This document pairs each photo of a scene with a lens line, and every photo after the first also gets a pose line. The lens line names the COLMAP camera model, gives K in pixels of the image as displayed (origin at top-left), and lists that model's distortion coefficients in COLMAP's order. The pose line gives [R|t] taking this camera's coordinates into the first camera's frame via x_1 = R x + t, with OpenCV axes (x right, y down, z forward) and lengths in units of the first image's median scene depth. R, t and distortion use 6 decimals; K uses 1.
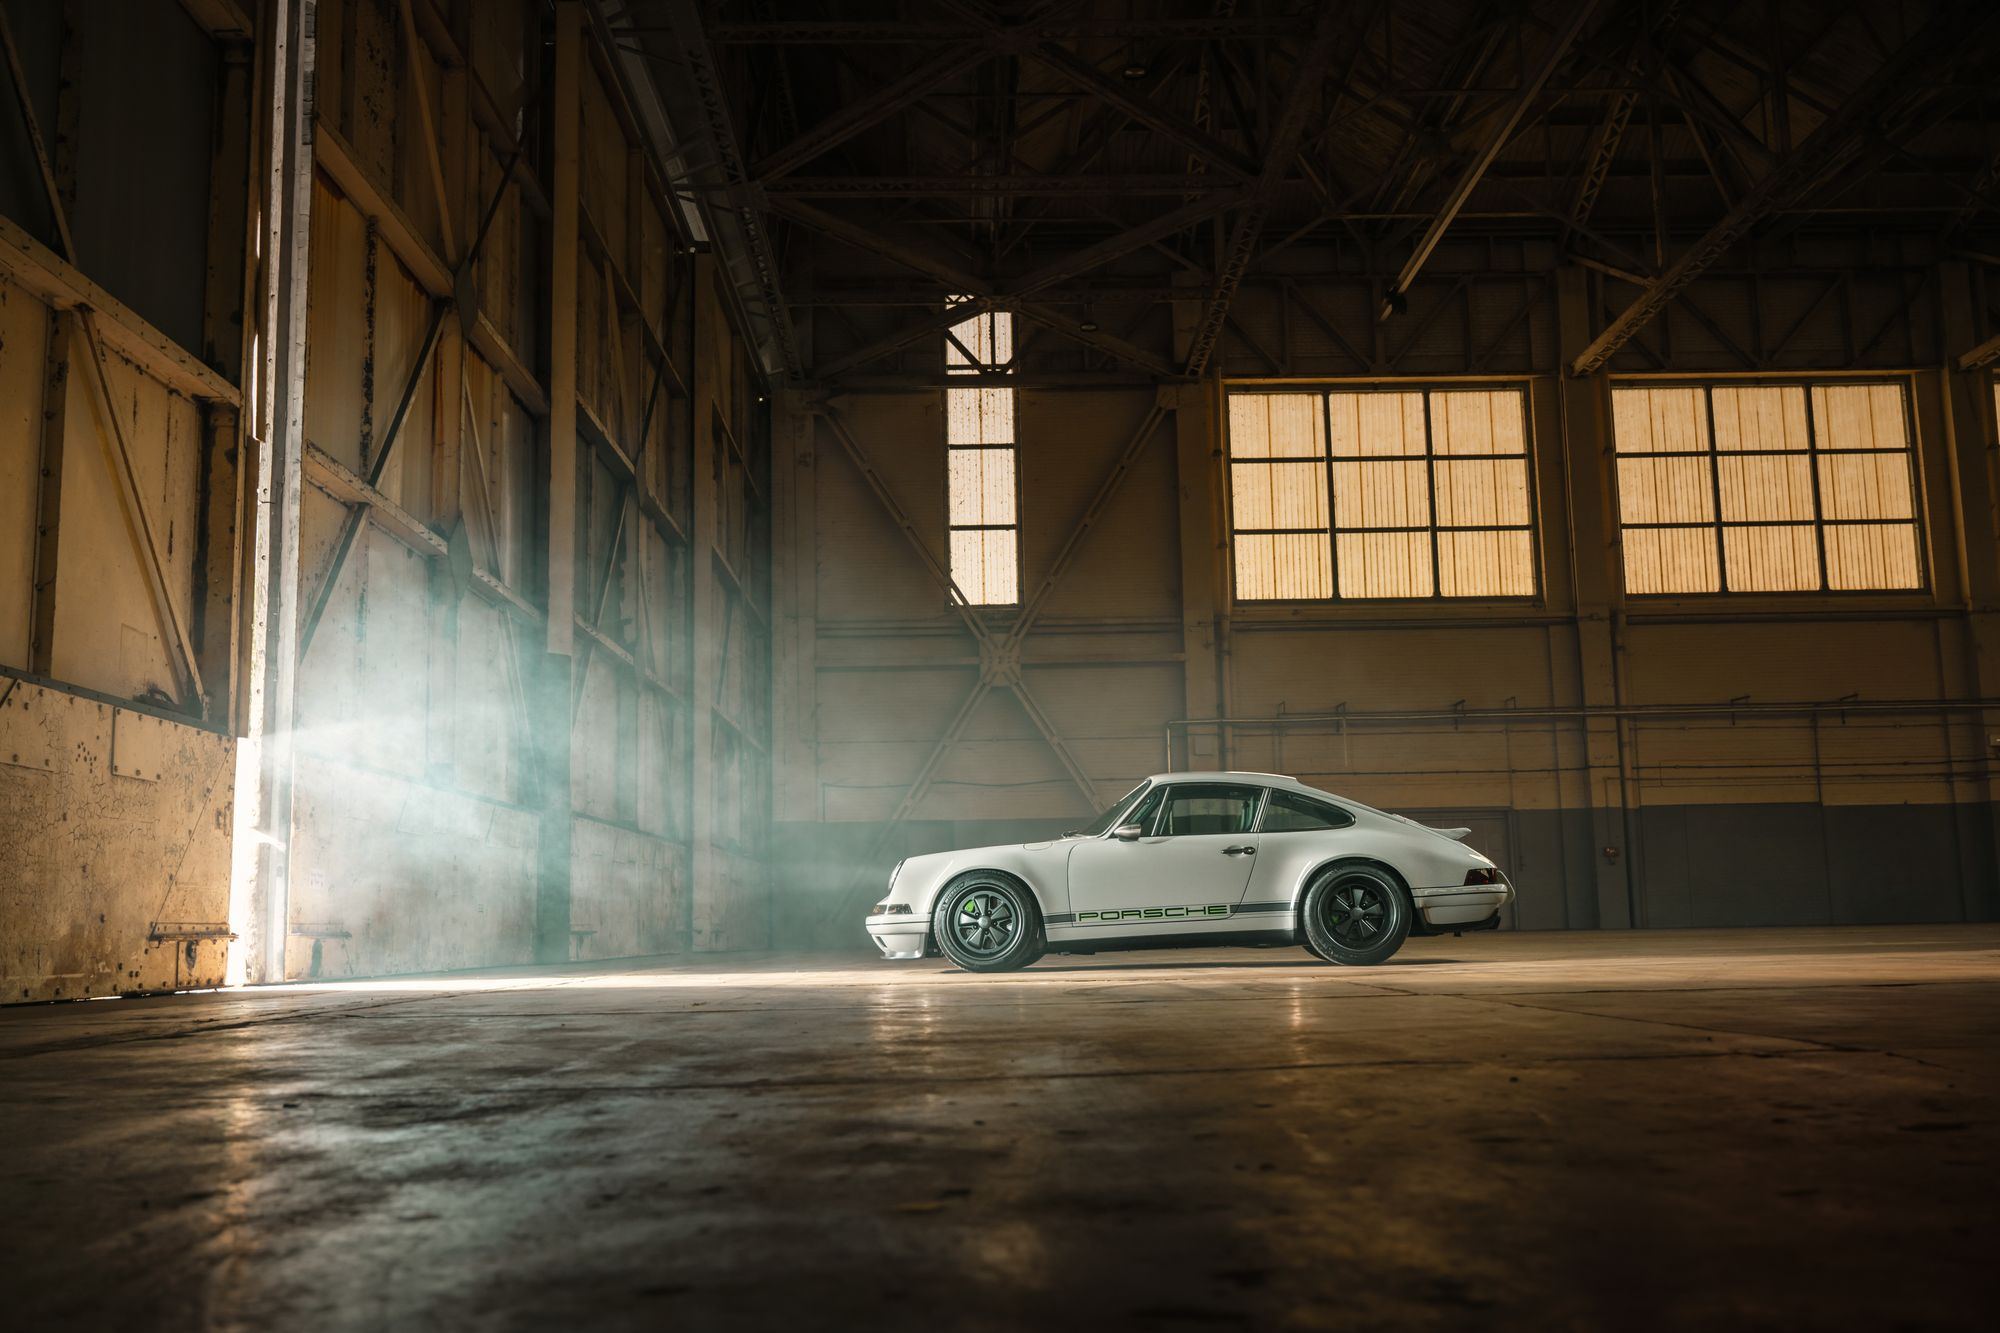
lens RADIAL K [[1876.3, 0, 999.2], [0, 1876.3, 664.2], [0, 0, 1]] dist [0.060193, 0.000000]
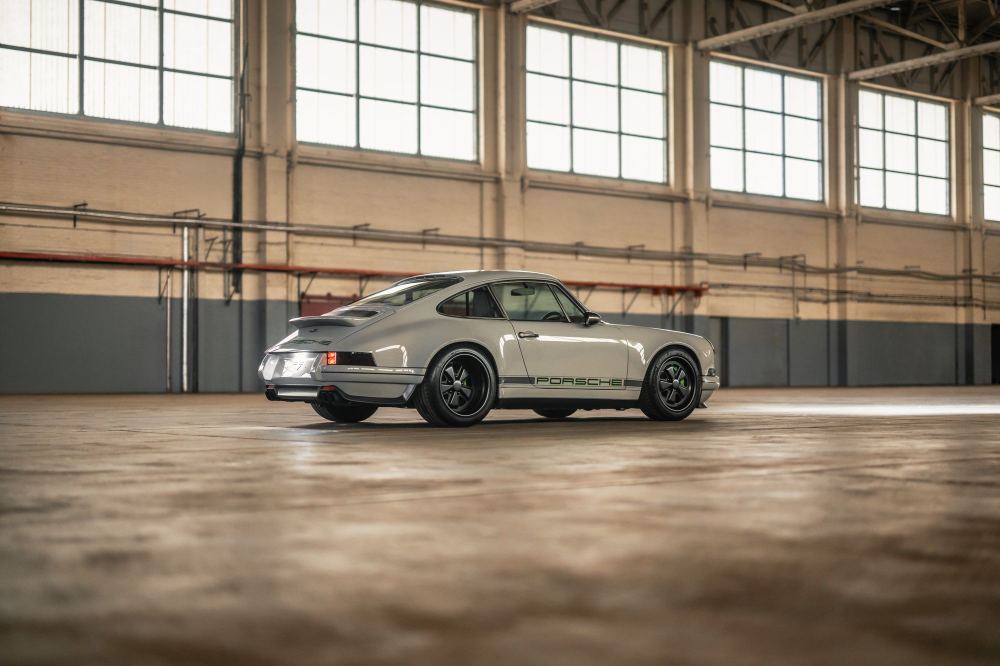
lens RADIAL K [[1751.2, 0, 509.0], [0, 1751.2, 338.2], [0, 0, 1]] dist [-0.001316, 0.000000]
pose [[0.740627, 0.031992, 0.671154, -0.784326], [-0.101726, 0.992691, 0.064938, 0.011968], [-0.664171, -0.116369, 0.738468, -0.032433]]
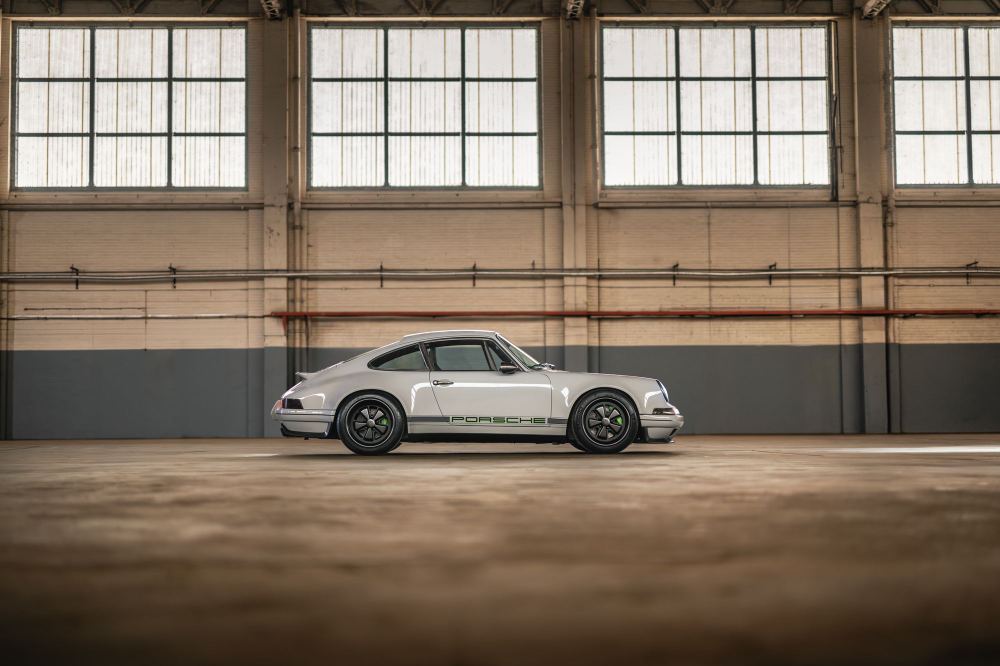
lens RADIAL K [[1407.4, 0, 499.6], [0, 1407.4, 336.6], [0, 0, 1]] dist [0.015257, 0.000000]
pose [[0.999877, 0.011689, -0.010434, 0.263646], [-0.010883, 0.997182, 0.074233, -0.003852], [0.011272, -0.074110, 0.997186, 0.006995]]
